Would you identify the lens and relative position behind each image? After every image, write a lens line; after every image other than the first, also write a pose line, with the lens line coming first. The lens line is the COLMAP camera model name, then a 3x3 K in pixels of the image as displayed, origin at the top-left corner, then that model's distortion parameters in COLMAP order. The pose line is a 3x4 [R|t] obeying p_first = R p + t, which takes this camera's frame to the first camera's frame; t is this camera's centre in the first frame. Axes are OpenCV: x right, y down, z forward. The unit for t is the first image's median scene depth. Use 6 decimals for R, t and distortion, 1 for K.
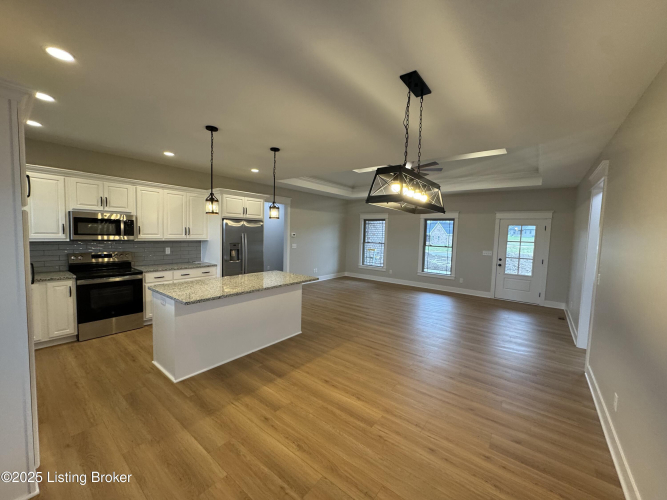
lens RADIAL K [[265.8, 0, 333.6], [0, 265.8, 248.6], [0, 0, 1]] dist [0.002643, 0.000379]
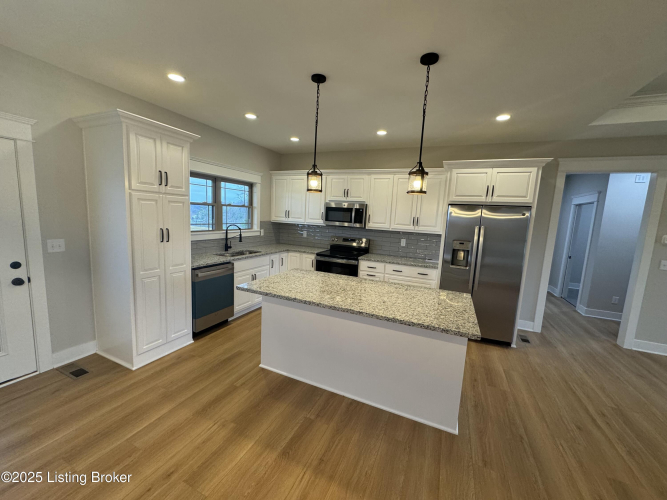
lens RADIAL K [[265.8, 0, 333.6], [0, 265.8, 248.6], [0, 0, 1]] dist [0.002643, 0.000379]
pose [[0.232808, 0.113793, -0.965843, 0.263320], [-0.102701, 0.990454, 0.091937, -0.037499], [0.967085, 0.077789, 0.242272, 0.679000]]
